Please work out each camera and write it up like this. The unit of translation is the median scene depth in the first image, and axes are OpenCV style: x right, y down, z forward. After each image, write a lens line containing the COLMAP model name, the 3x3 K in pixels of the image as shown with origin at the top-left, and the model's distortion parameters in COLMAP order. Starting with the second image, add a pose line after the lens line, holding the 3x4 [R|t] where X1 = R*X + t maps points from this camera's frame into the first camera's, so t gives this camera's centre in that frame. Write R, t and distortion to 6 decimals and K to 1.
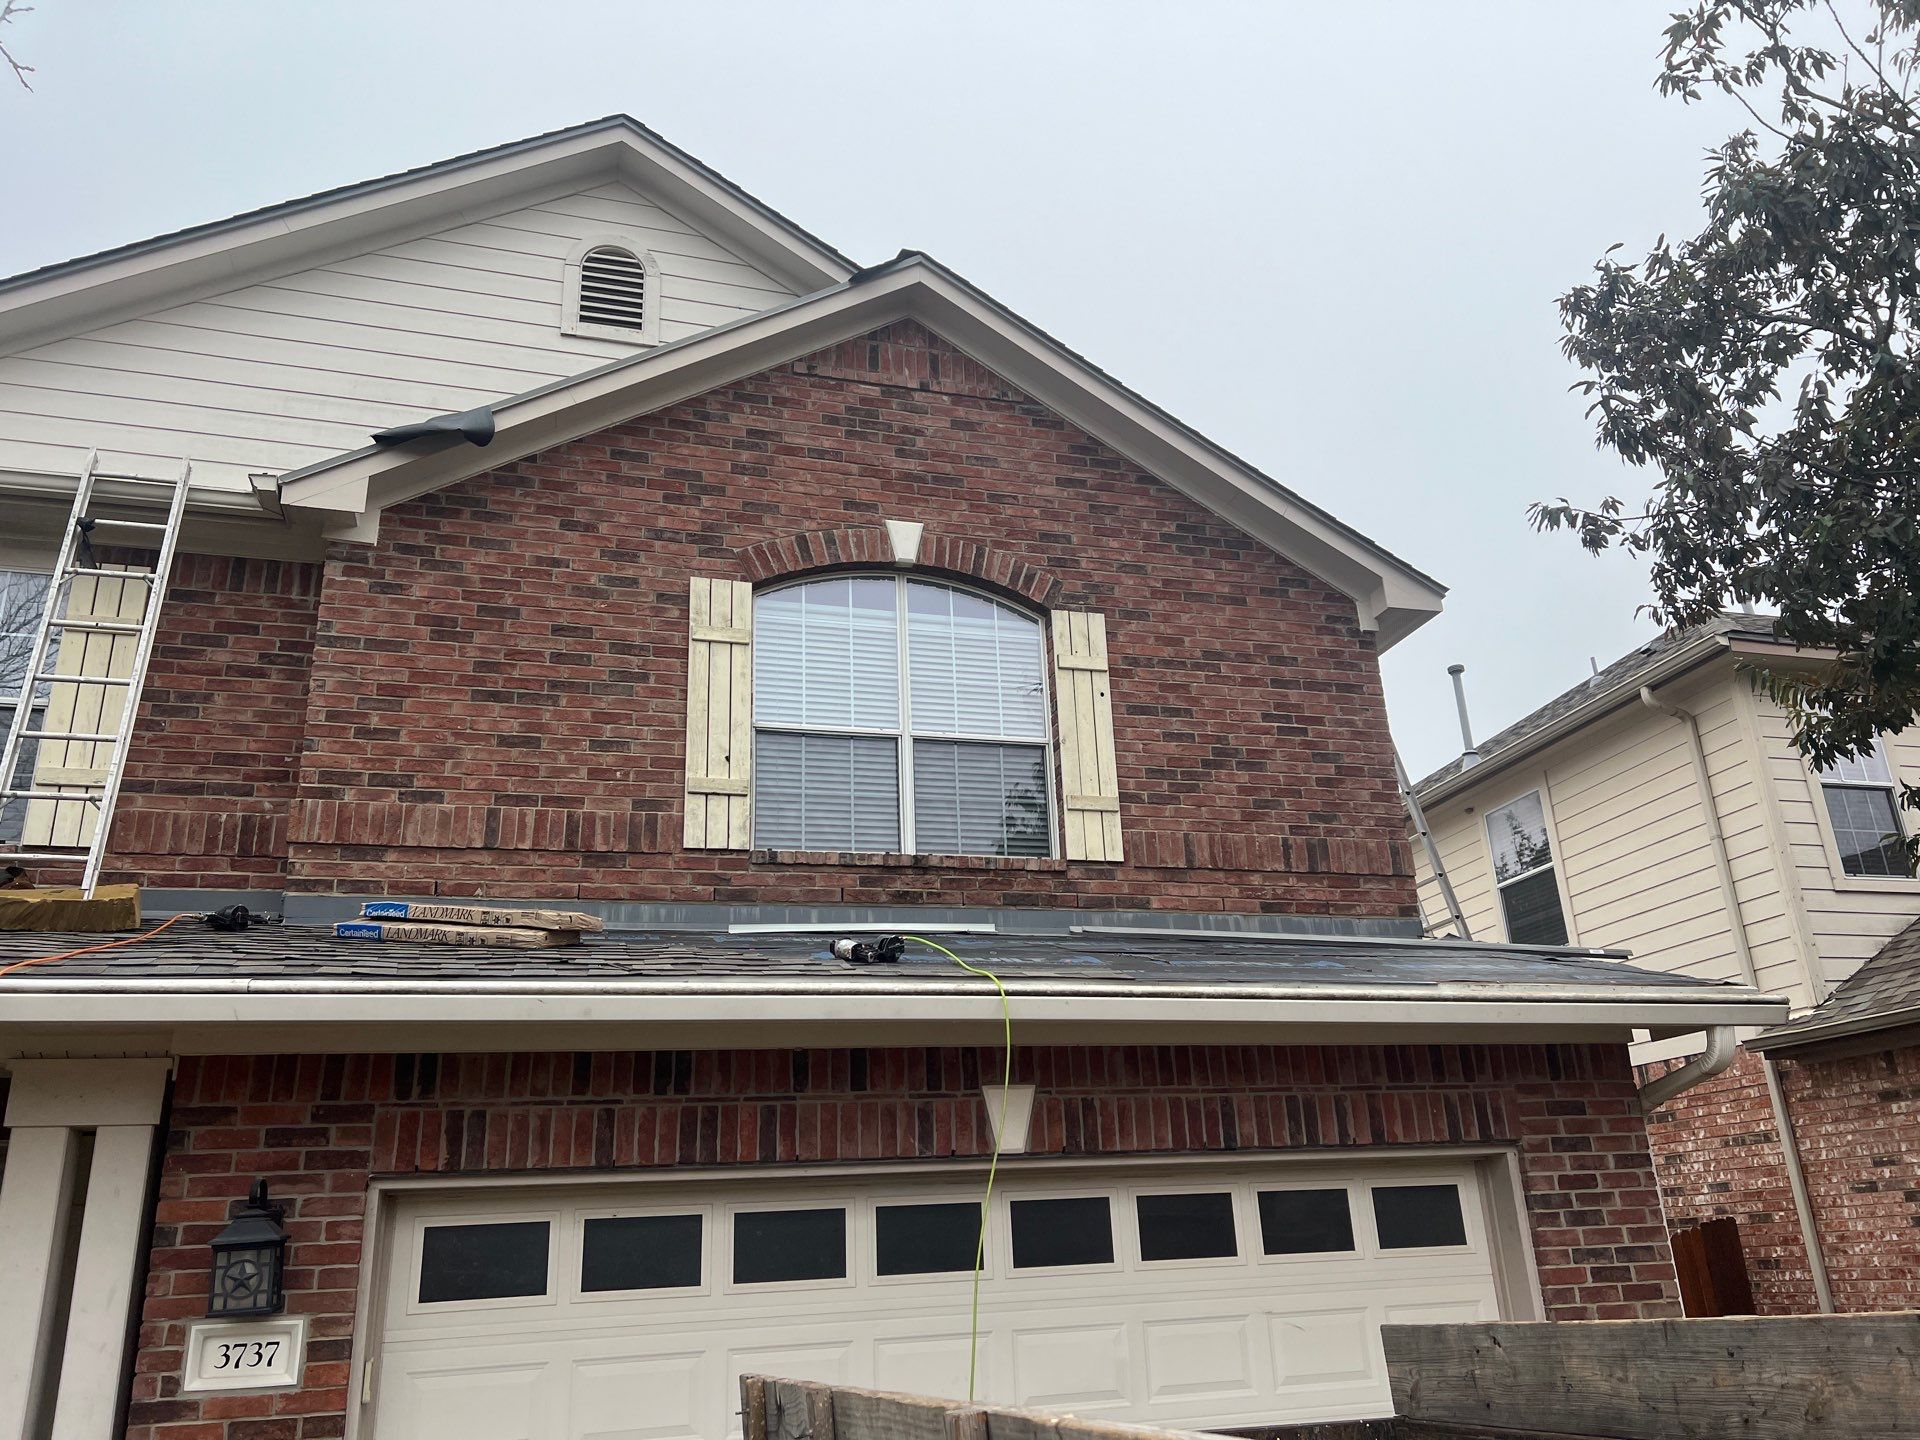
lens RADIAL K [[1437.4, 0, 999.3], [0, 1437.4, 737.0], [0, 0, 1]] dist [0.082615, -0.103910]
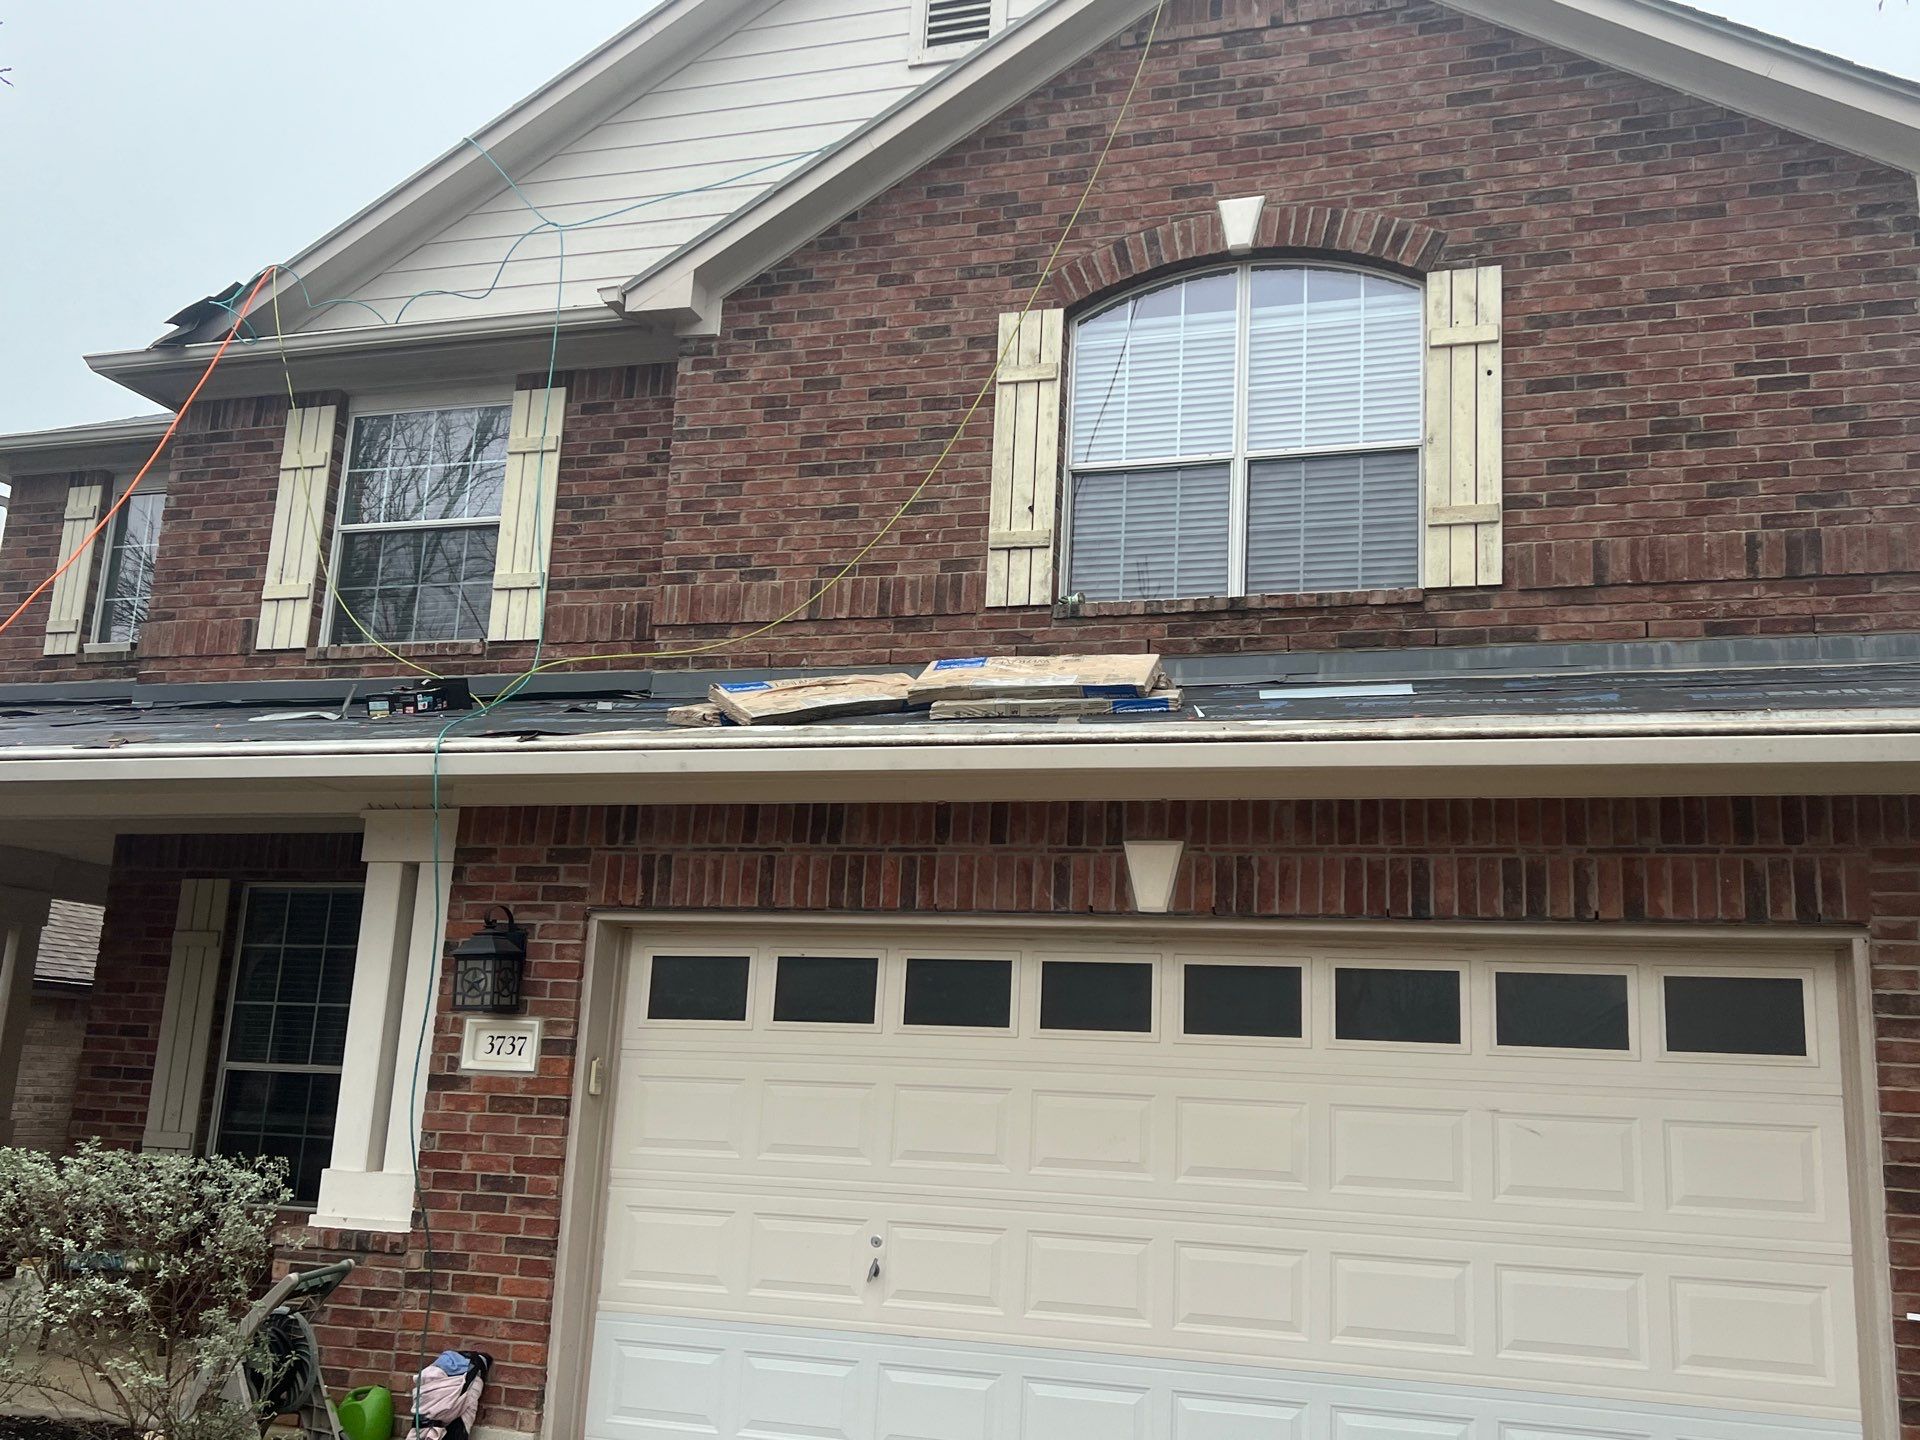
lens RADIAL K [[1774.2, 0, 998.8], [0, 1774.2, 713.4], [0, 0, 1]] dist [0.141802, -0.290997]
pose [[0.824766, -0.036165, -0.564317, 0.442632], [0.111468, 0.988770, 0.099547, 0.029649], [0.554379, -0.145006, 0.819535, 0.025755]]
